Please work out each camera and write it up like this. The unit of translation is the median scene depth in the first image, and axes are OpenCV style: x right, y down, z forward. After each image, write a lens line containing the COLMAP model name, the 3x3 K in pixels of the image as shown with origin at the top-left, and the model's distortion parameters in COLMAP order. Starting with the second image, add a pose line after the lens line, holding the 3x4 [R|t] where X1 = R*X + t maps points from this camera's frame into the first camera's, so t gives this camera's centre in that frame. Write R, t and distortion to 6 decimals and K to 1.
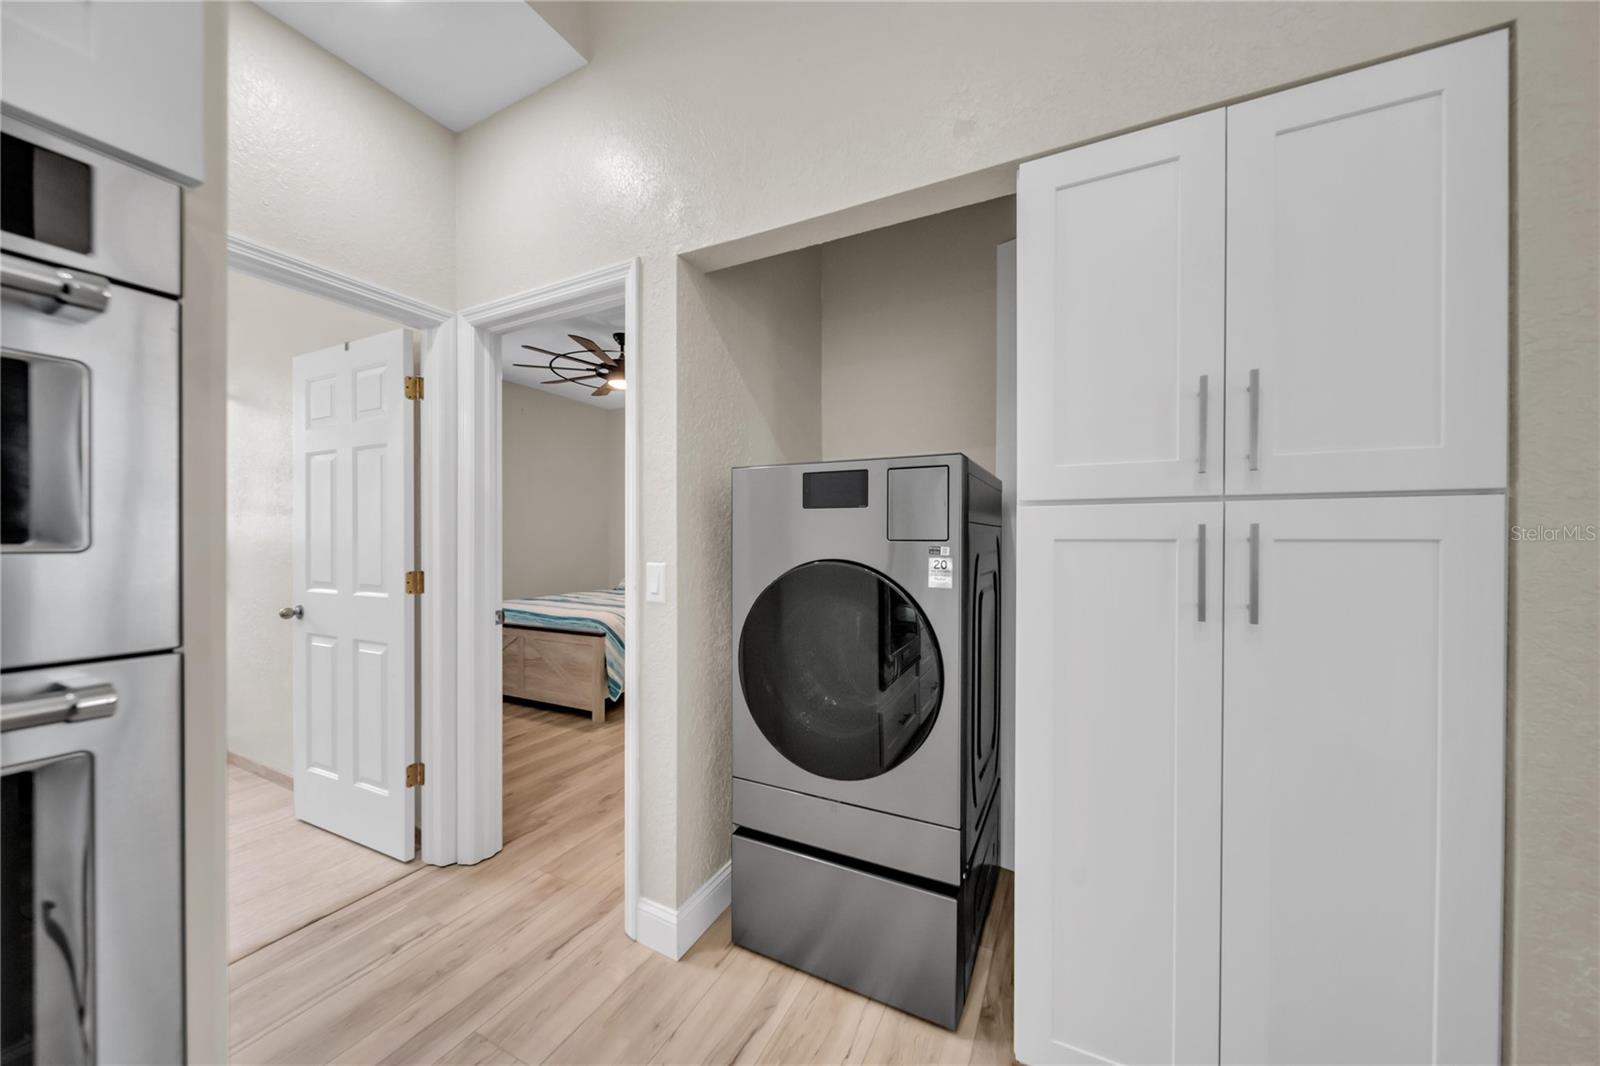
lens RADIAL K [[552.9, 0, 804.6], [0, 552.9, 542.2], [0, 0, 1]] dist [0.000826, -0.000928]
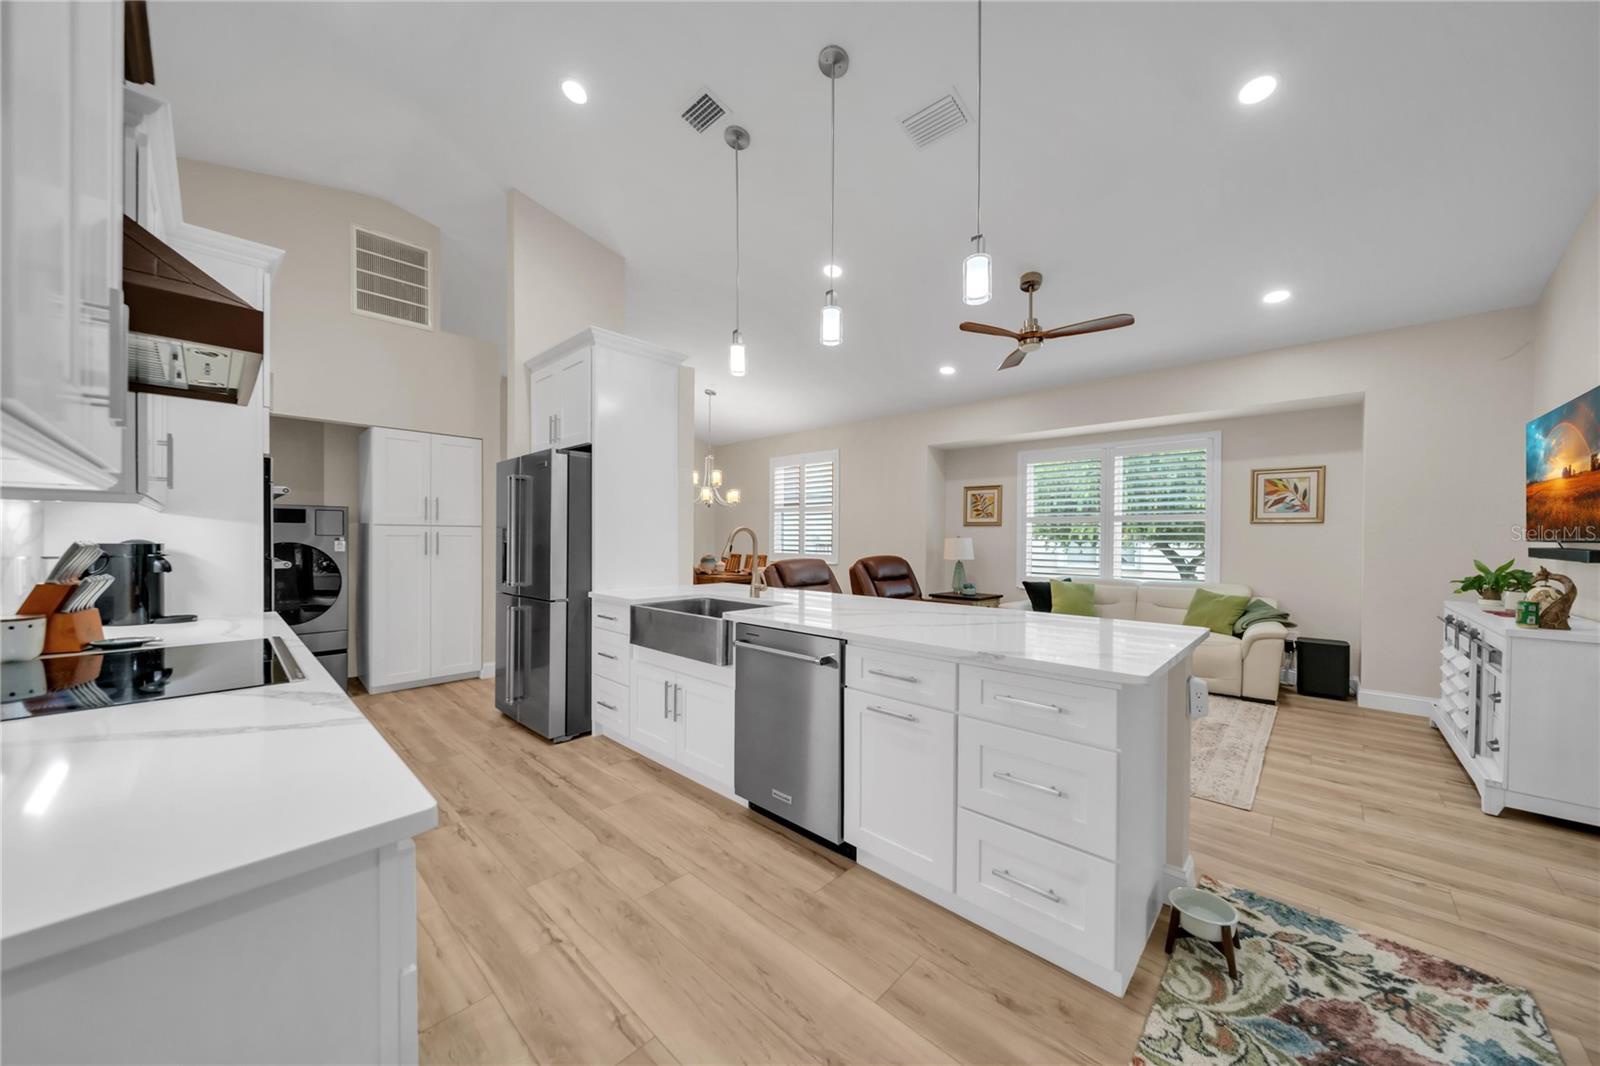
lens RADIAL K [[552.9, 0, 804.6], [0, 552.9, 542.2], [0, 0, 1]] dist [0.000826, -0.000928]
pose [[0.281287, -0.008447, 0.959587, -1.699091], [0.000313, 0.999962, 0.008710, 0.007206], [-0.959624, -0.002149, 0.281279, -1.996430]]
